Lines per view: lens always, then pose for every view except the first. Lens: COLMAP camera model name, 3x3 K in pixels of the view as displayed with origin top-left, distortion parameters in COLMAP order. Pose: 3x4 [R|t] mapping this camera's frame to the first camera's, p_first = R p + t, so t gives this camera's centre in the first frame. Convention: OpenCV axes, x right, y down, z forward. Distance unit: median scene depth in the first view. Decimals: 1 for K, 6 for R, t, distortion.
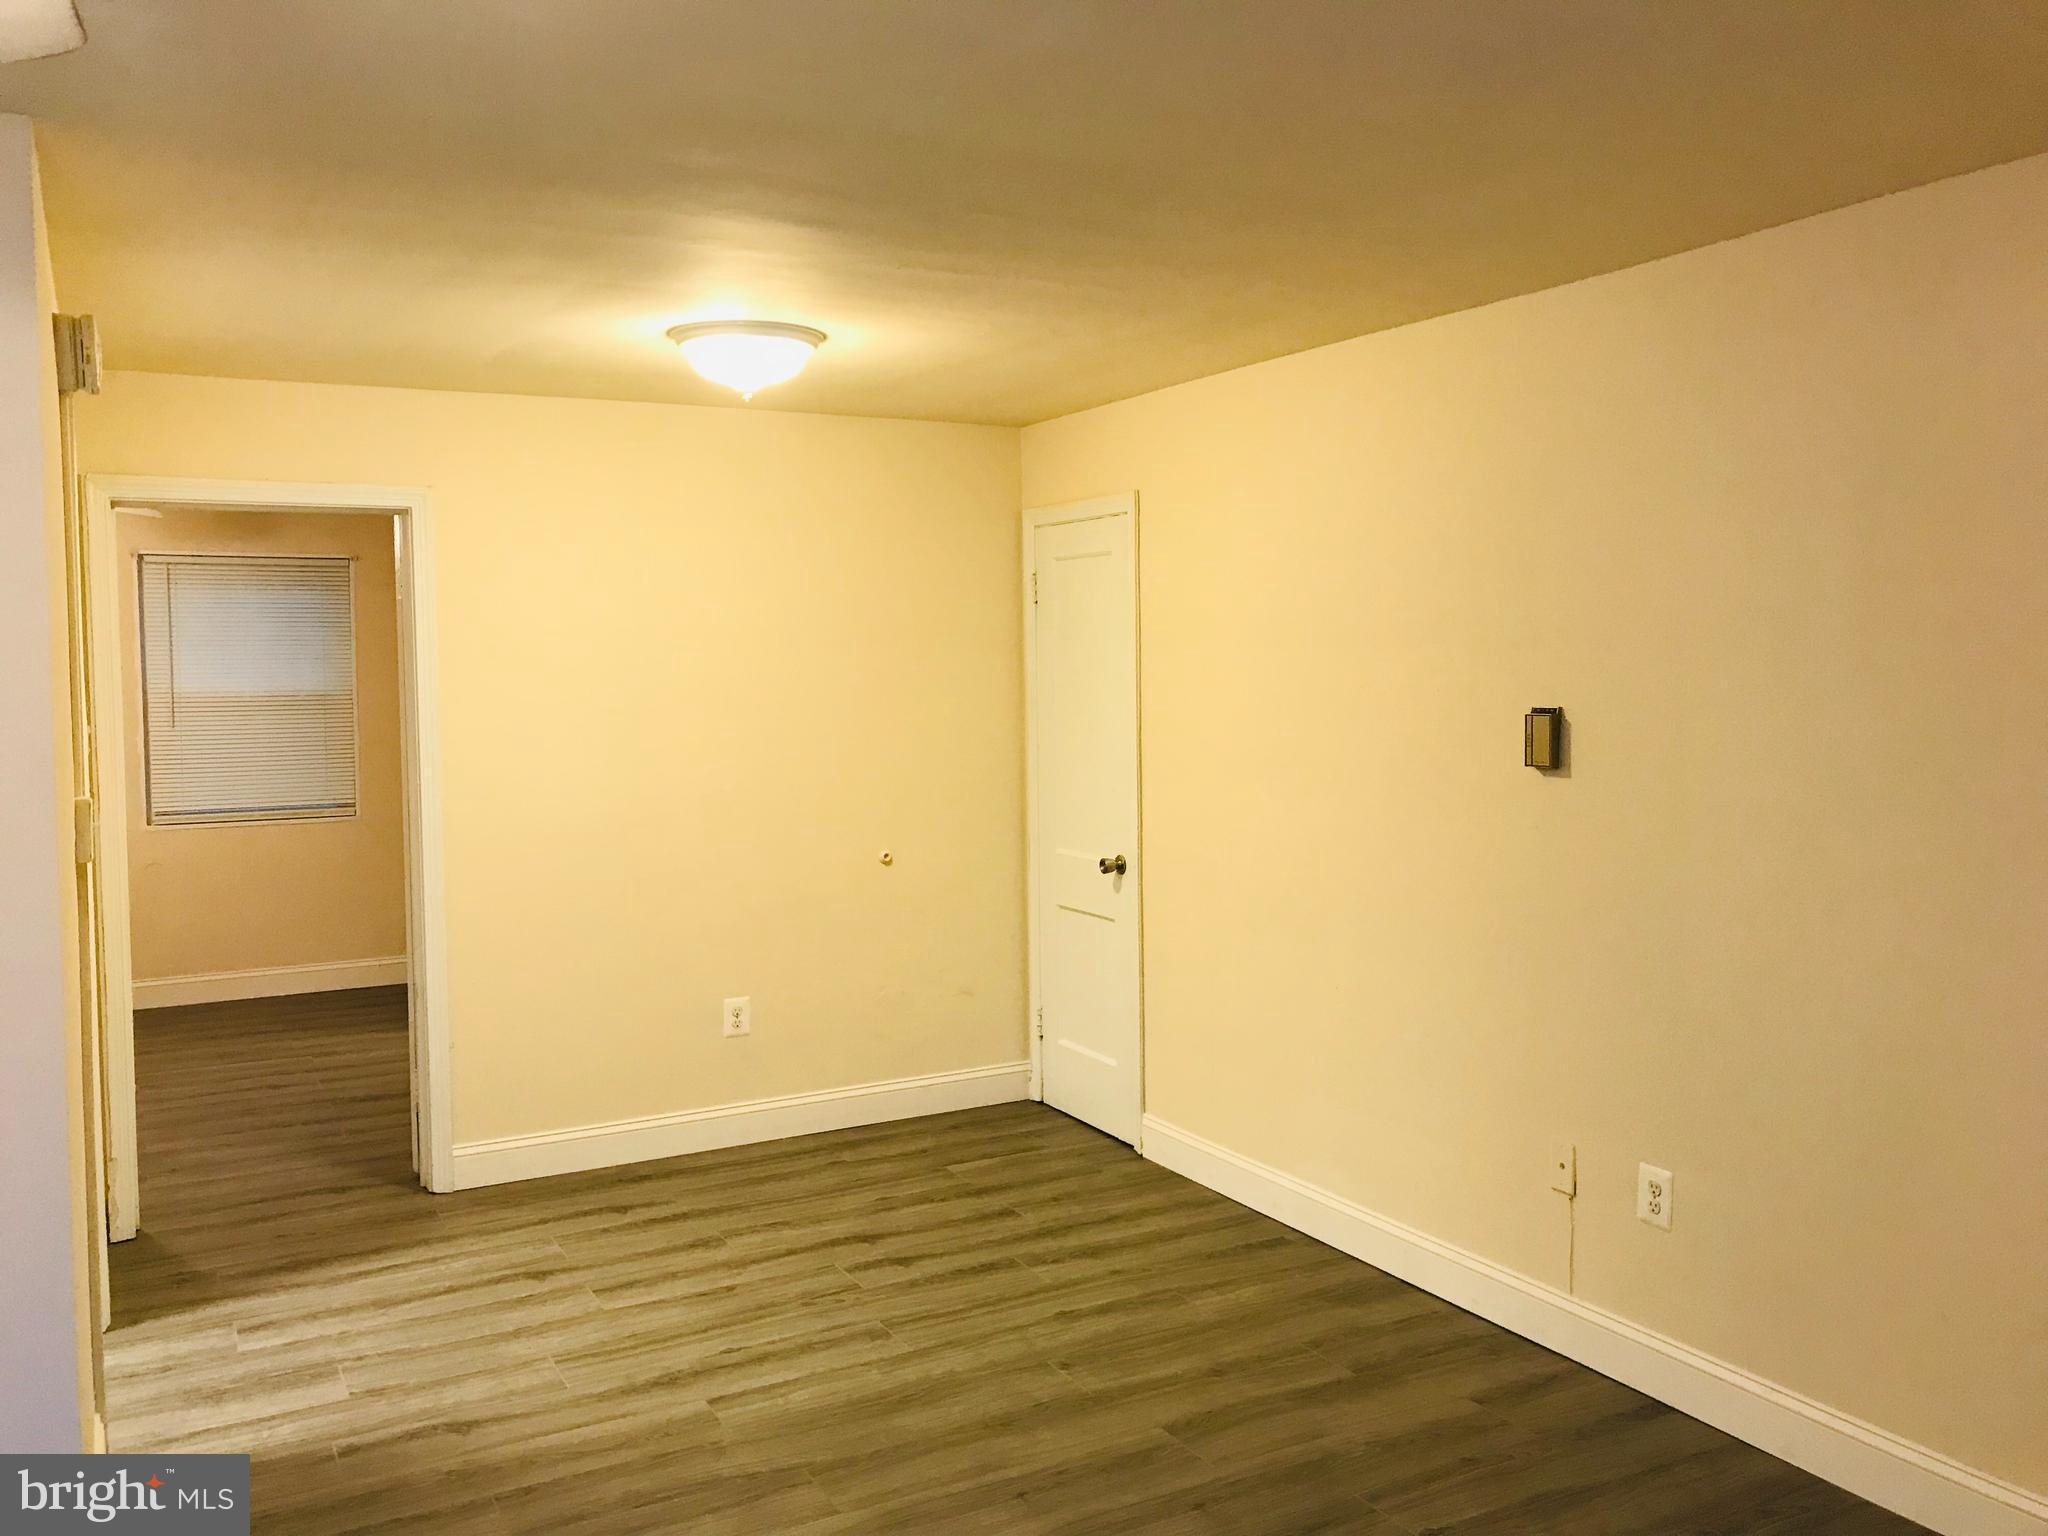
lens RADIAL K [[1680.1, 0, 1020.7], [0, 1680.1, 740.3], [0, 0, 1]] dist [0.026407, -0.011204]
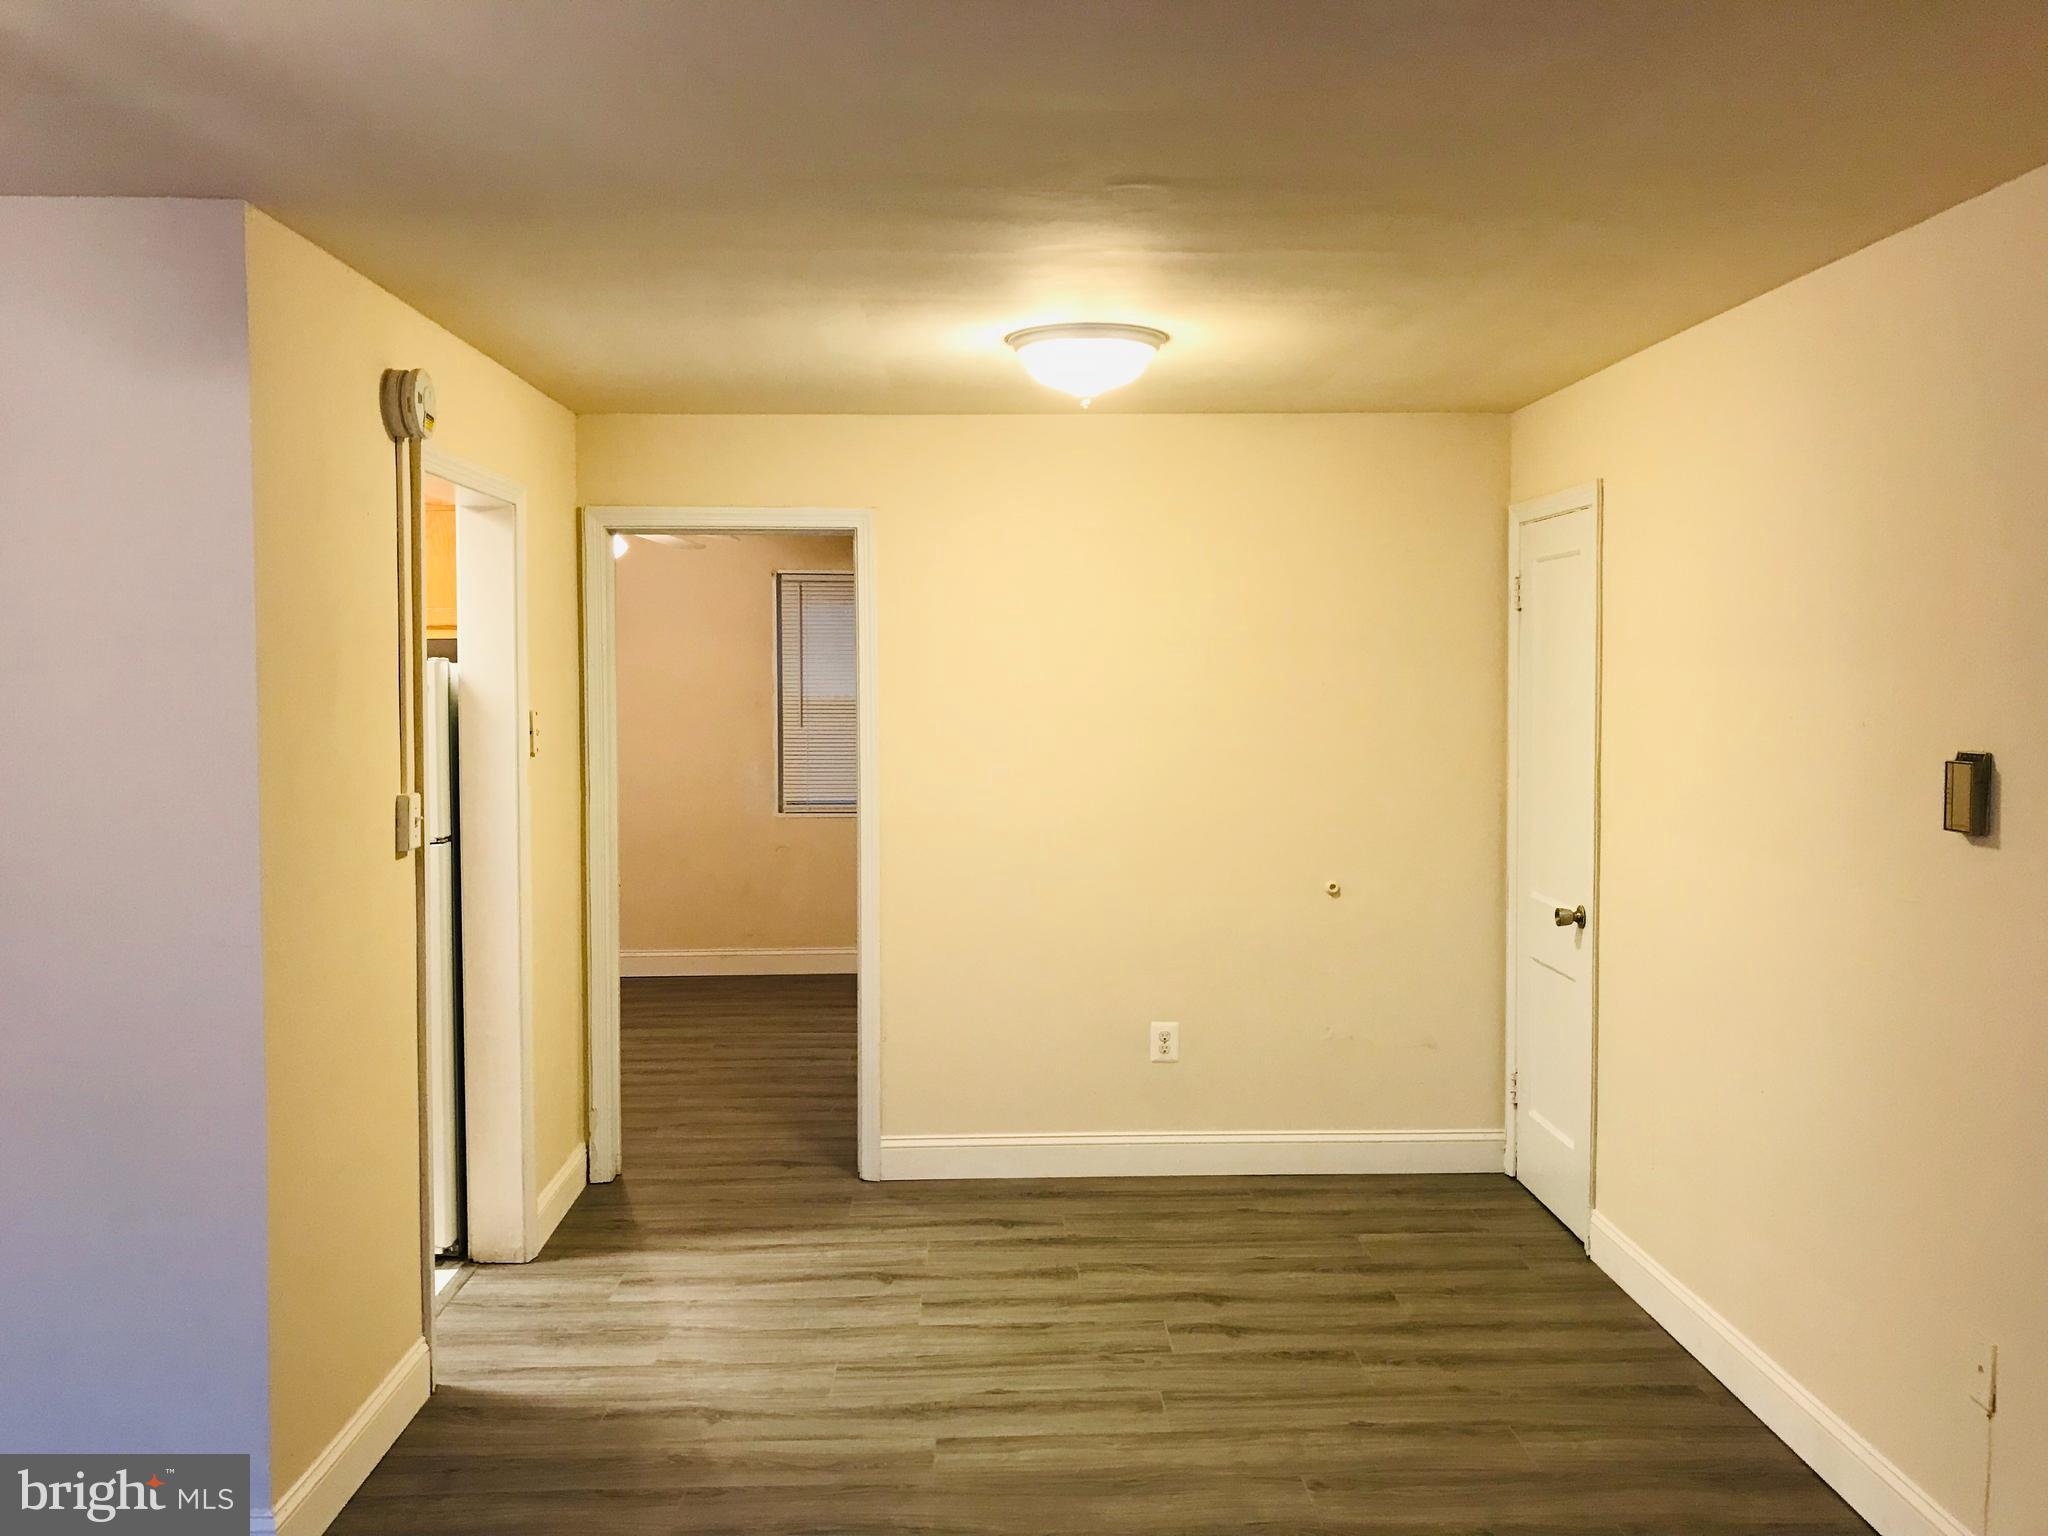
lens RADIAL K [[1668.8, 0, 1045.6], [0, 1668.8, 730.0], [0, 0, 1]] dist [0.109254, -0.259292]
pose [[0.902894, 0.029442, -0.428854, 0.219057], [-0.035283, 0.999361, -0.005675, -0.009383], [0.428413, 0.020255, 0.903356, 0.116372]]
